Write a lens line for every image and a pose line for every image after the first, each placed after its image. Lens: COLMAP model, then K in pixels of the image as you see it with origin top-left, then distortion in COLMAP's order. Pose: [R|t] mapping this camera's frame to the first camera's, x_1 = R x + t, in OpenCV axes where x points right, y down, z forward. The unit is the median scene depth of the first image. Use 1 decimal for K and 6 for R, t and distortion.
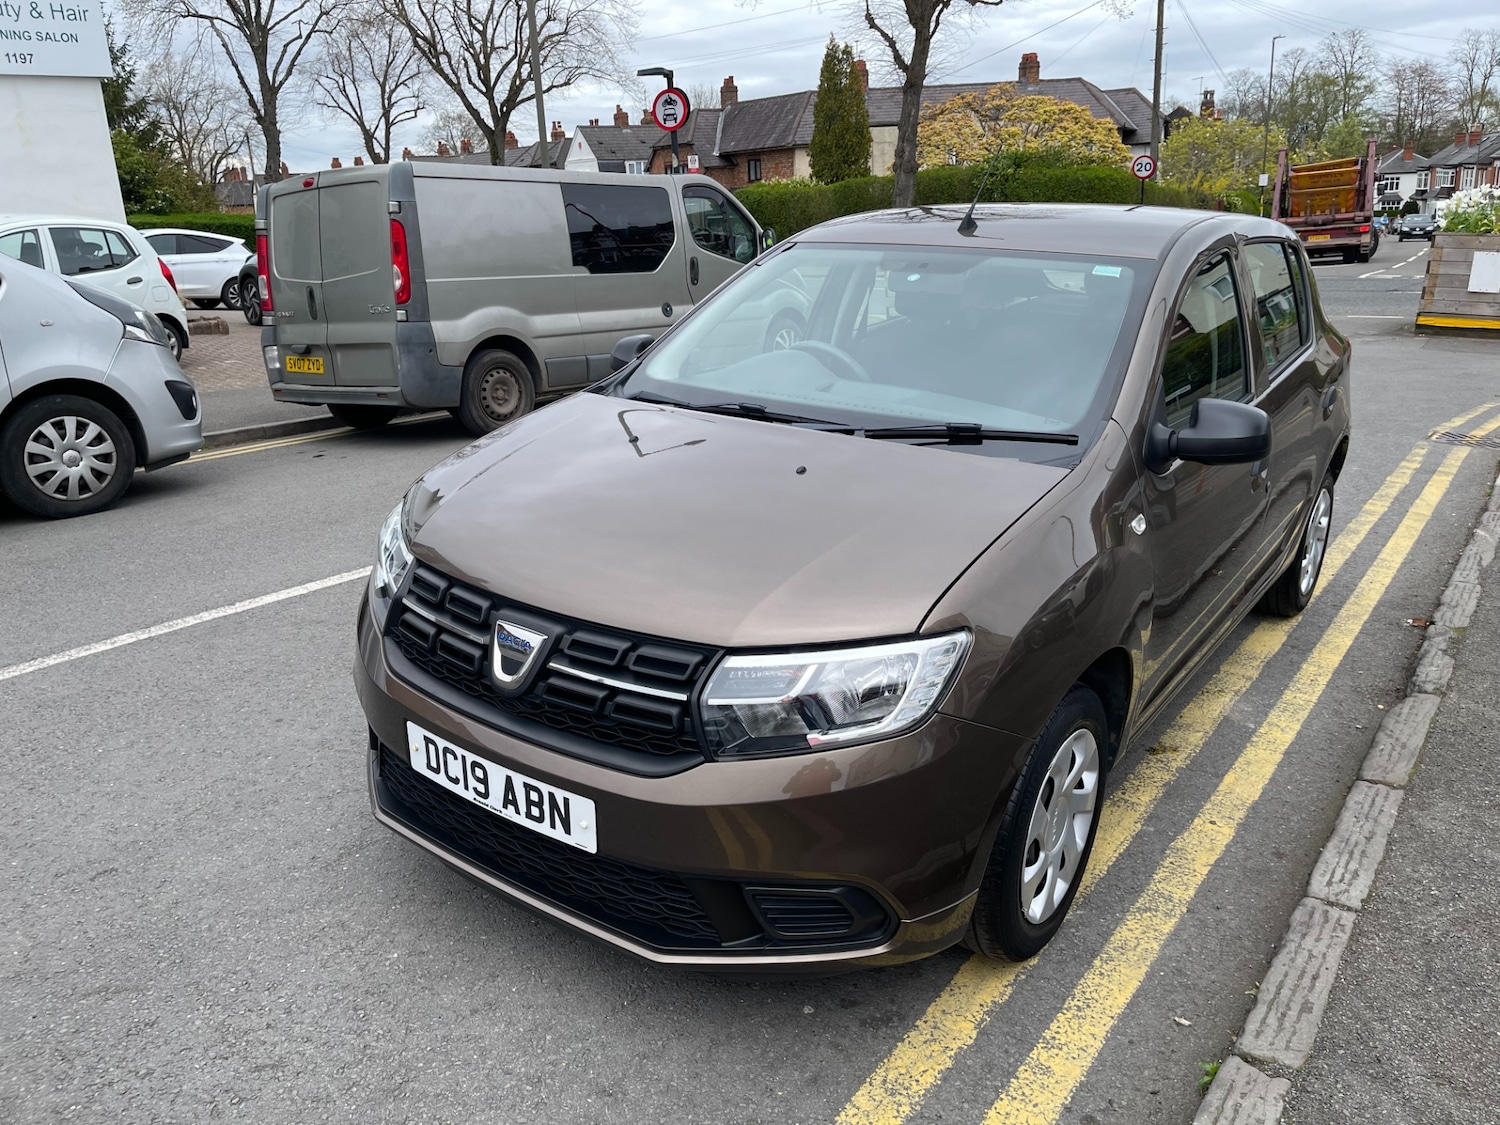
lens RADIAL K [[1131.6, 0, 748.9], [0, 1131.6, 555.4], [0, 0, 1]] dist [0.053816, -0.052202]
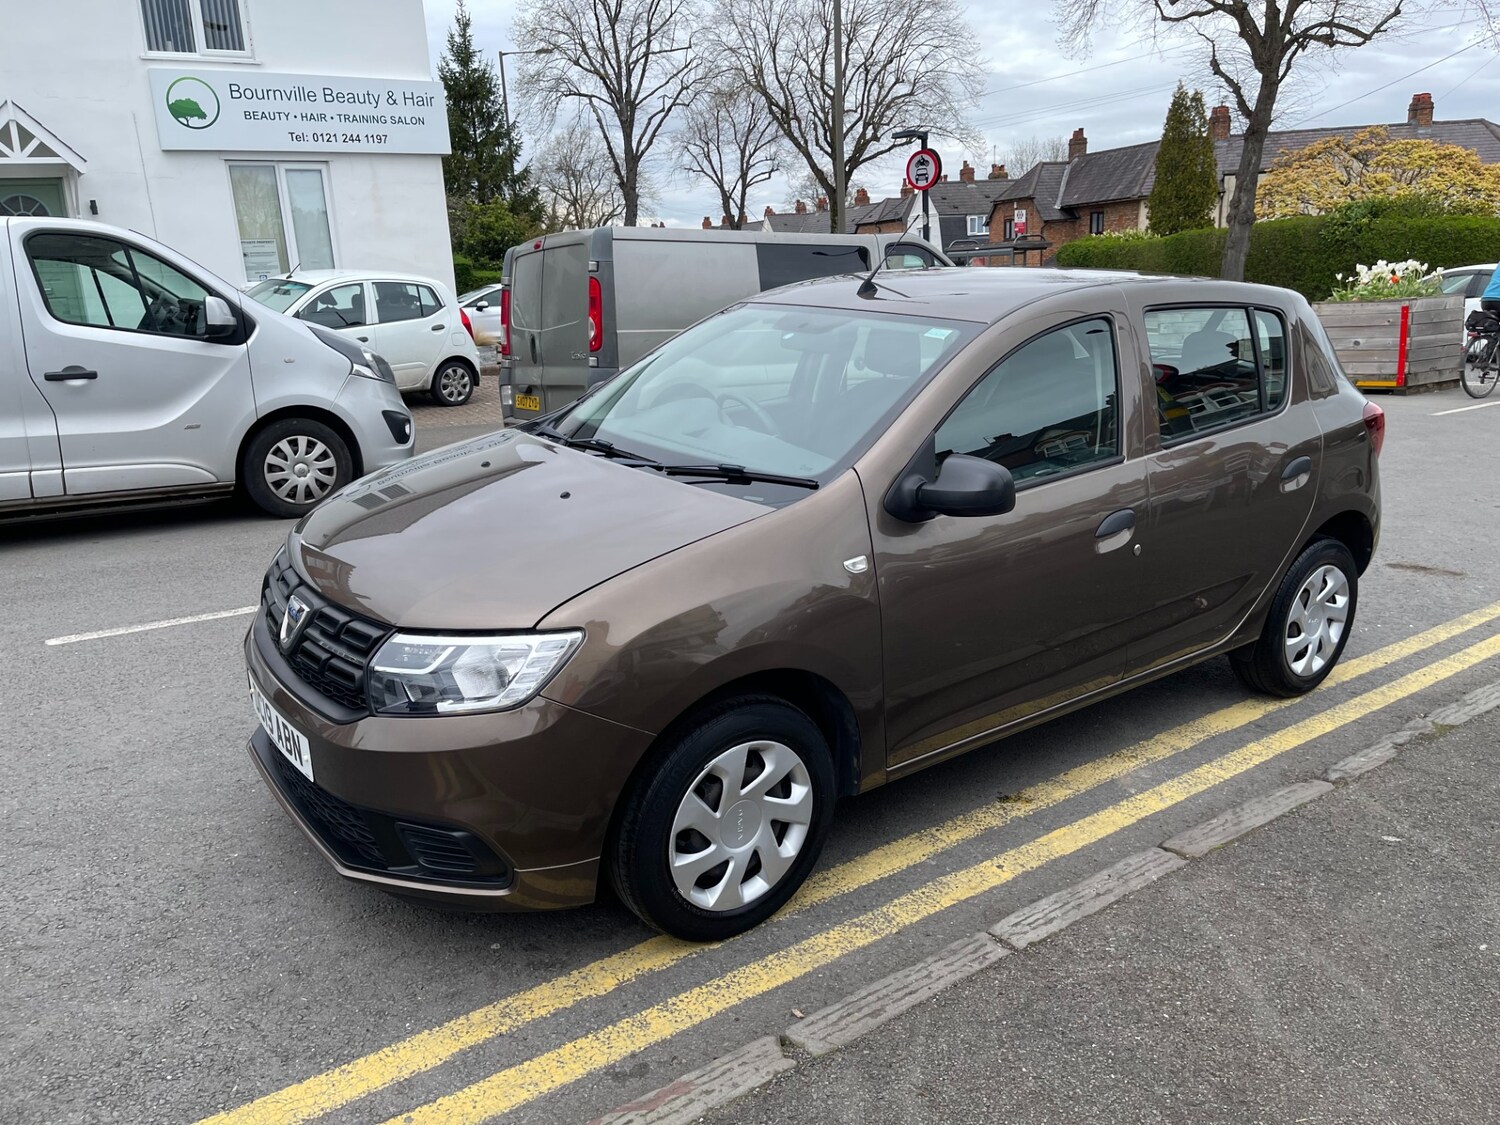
lens RADIAL K [[1130.7, 0, 752.8], [0, 1130.7, 565.7], [0, 0, 1]] dist [0.074071, -0.096880]
pose [[0.954781, 0.076451, -0.287312, 0.224038], [-0.086487, 0.996002, -0.022381, 0.002893], [0.284452, 0.046218, 0.957575, -0.028464]]
